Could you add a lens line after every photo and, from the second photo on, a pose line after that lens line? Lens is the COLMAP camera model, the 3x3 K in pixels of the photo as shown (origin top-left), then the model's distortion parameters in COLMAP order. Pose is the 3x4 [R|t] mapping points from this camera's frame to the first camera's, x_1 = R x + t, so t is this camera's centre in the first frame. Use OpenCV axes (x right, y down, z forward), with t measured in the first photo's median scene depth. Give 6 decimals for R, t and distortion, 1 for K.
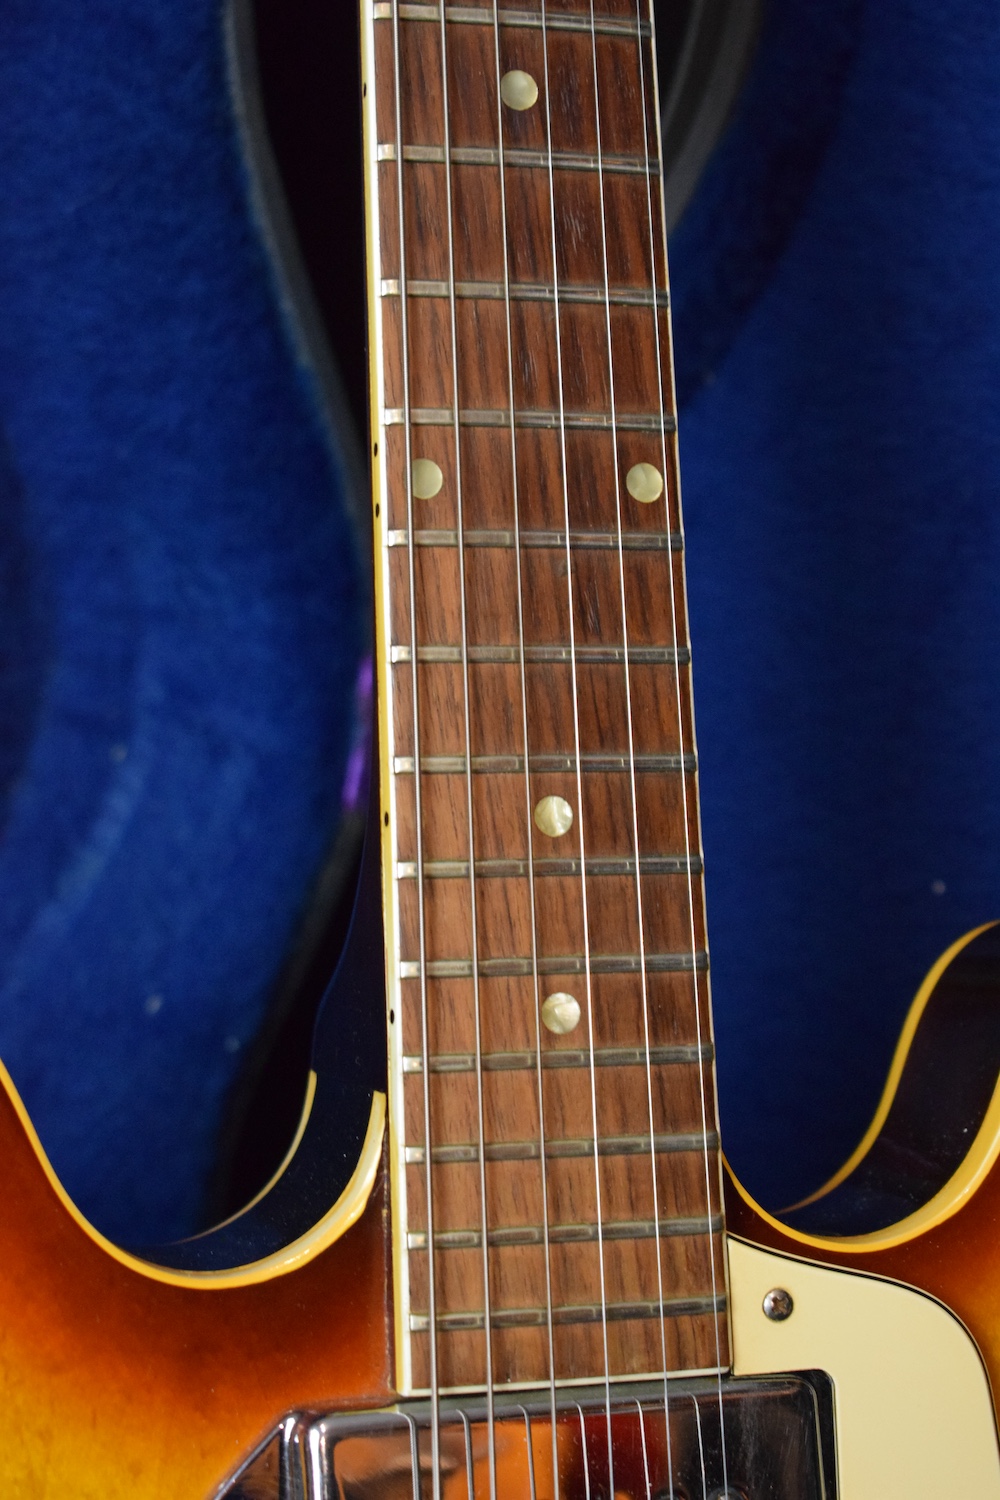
lens RADIAL K [[3189.7, 0, 500.0], [0, 3189.7, 750.0], [0, 0, 1]] dist [0.182967, -0.044602]
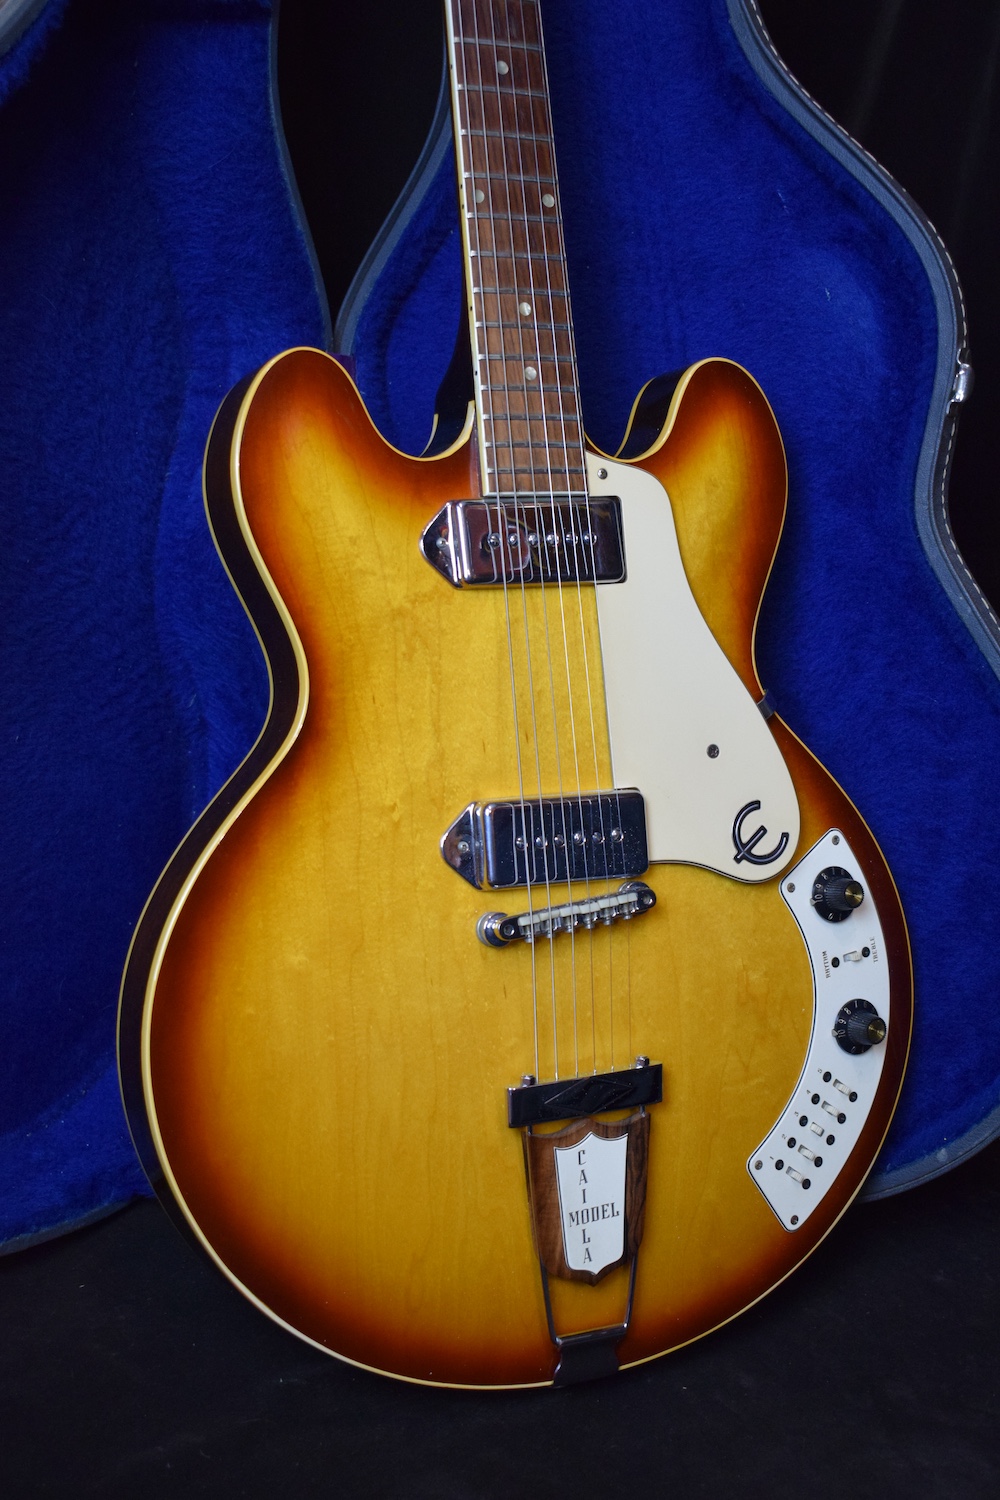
lens RADIAL K [[2013.6, 0, 500.0], [0, 2013.6, 750.0], [0, 0, 1]] dist [-0.034987, -0.049780]
pose [[0.992274, -0.037199, 0.118357, -0.244251], [0.031038, 0.998086, 0.053483, 0.330661], [-0.120120, -0.049396, 0.991530, -0.880120]]
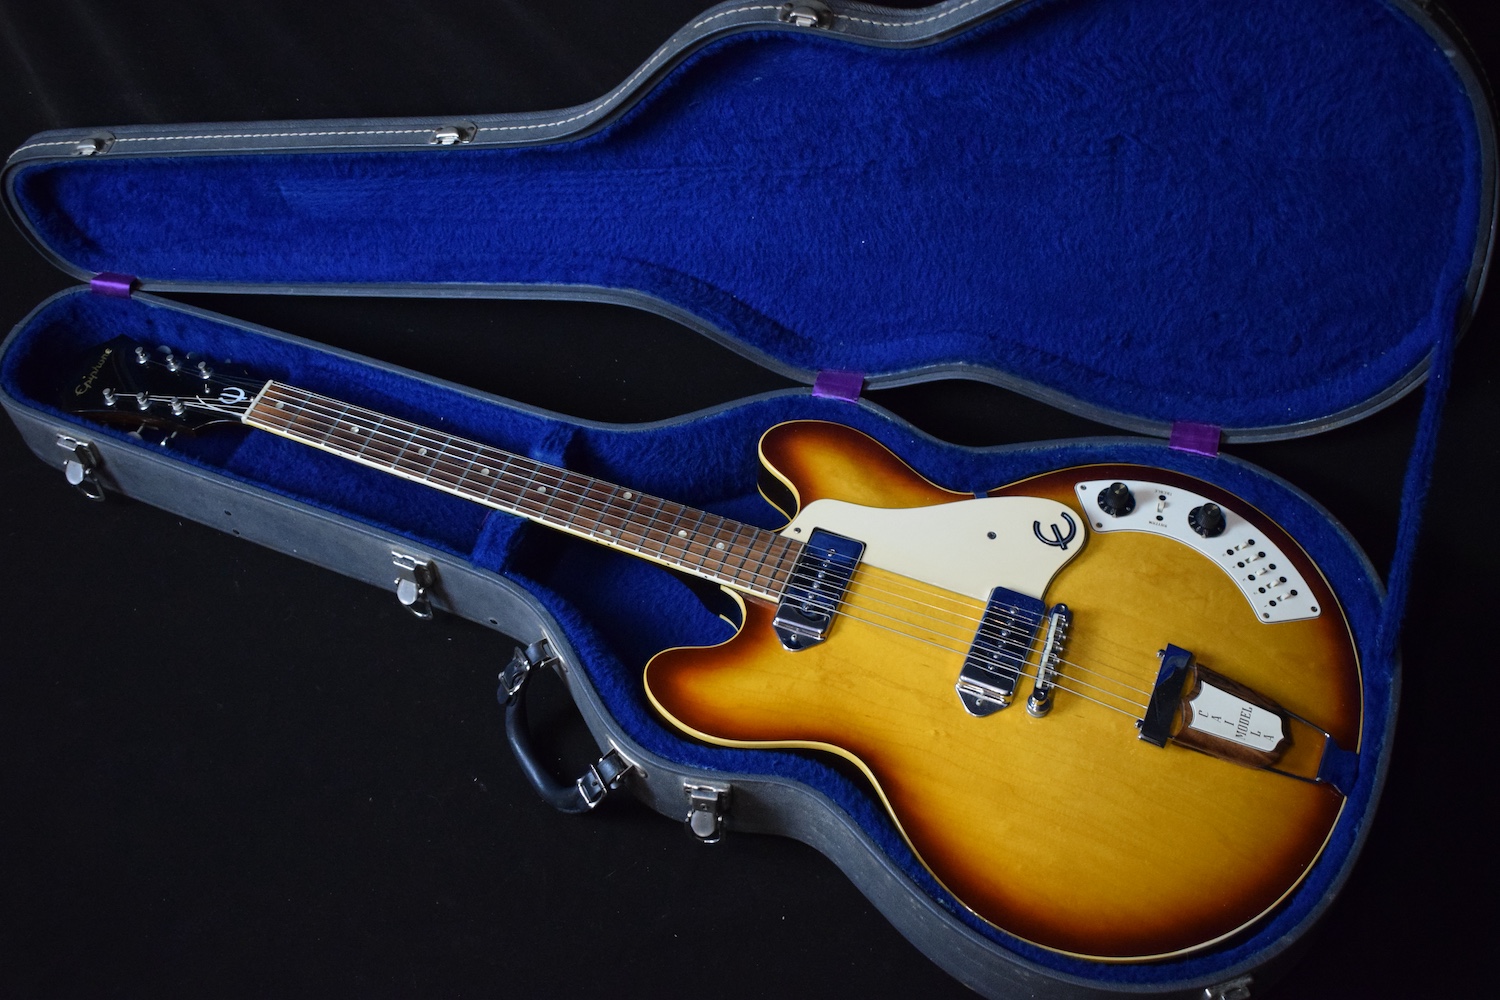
lens RADIAL K [[1897.4, 0, 750.0], [0, 1897.4, 500.0], [0, 0, 1]] dist [-0.048499, 0.017808]
pose [[0.388342, -0.892974, 0.227569, -0.536965], [0.919026, 0.357159, -0.166817, 0.561693], [0.067685, 0.273924, 0.959367, -1.695071]]
